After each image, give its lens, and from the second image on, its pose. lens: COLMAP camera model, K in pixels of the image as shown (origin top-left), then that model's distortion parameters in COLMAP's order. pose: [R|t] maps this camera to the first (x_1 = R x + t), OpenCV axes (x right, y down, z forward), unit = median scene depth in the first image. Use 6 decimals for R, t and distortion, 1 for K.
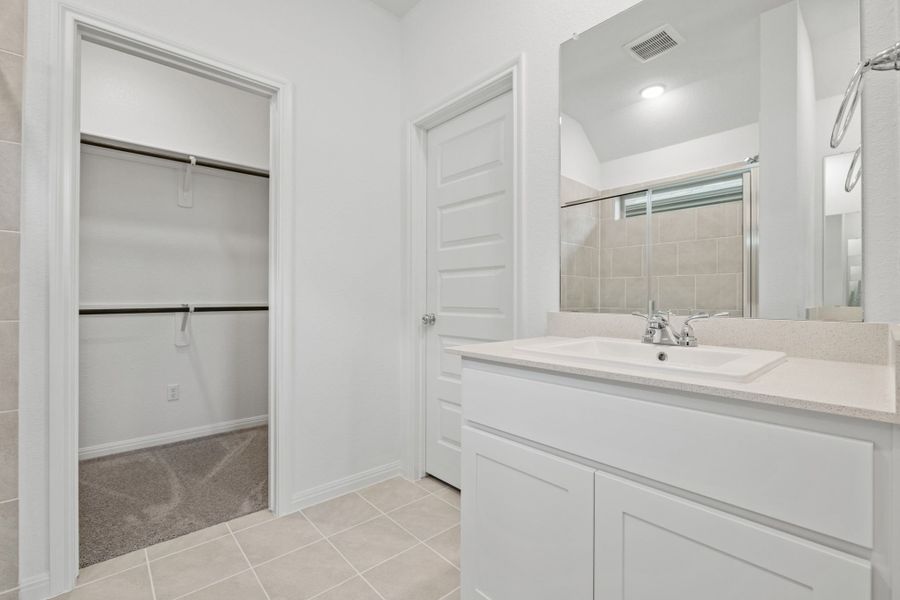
lens RADIAL K [[394.5, 0, 471.3], [0, 394.5, 297.3], [0, 0, 1]] dist [-0.019602, 0.000283]
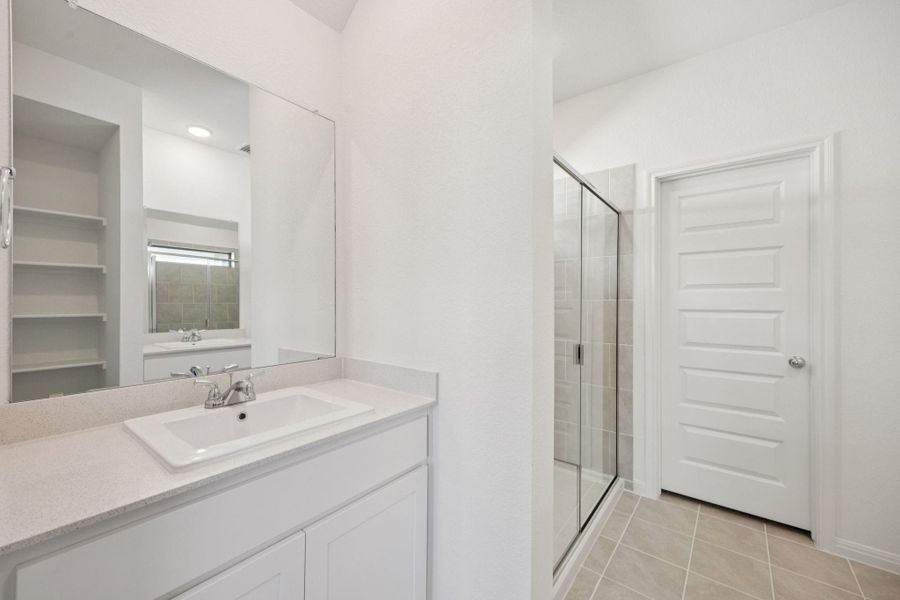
lens RADIAL K [[368.8, 0, 456.5], [0, 368.8, 301.6], [0, 0, 1]] dist [-0.000886, -0.000667]
pose [[0.162628, -0.020125, -0.986482, 0.323721], [-0.009487, 0.999714, -0.021959, -0.064731], [0.986642, 0.012930, 0.162391, -0.119925]]
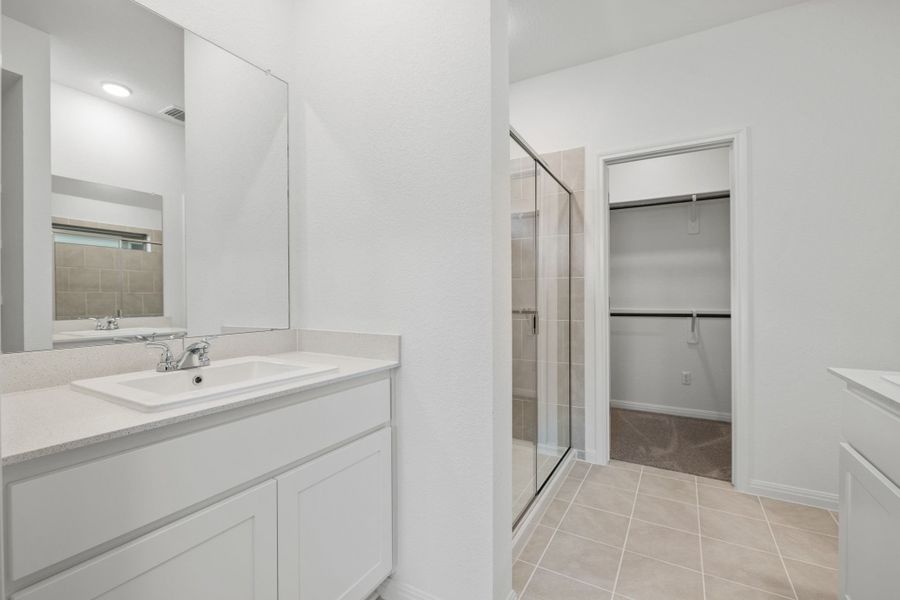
lens RADIAL K [[394.5, 0, 467.0], [0, 394.5, 297.1], [0, 0, 1]] dist [-0.019602, 0.000283]
pose [[0.308670, -0.014652, -0.951056, 0.379642], [0.003143, 0.999892, -0.014384, -0.015219], [0.951164, 0.001451, 0.308682, -0.147823]]
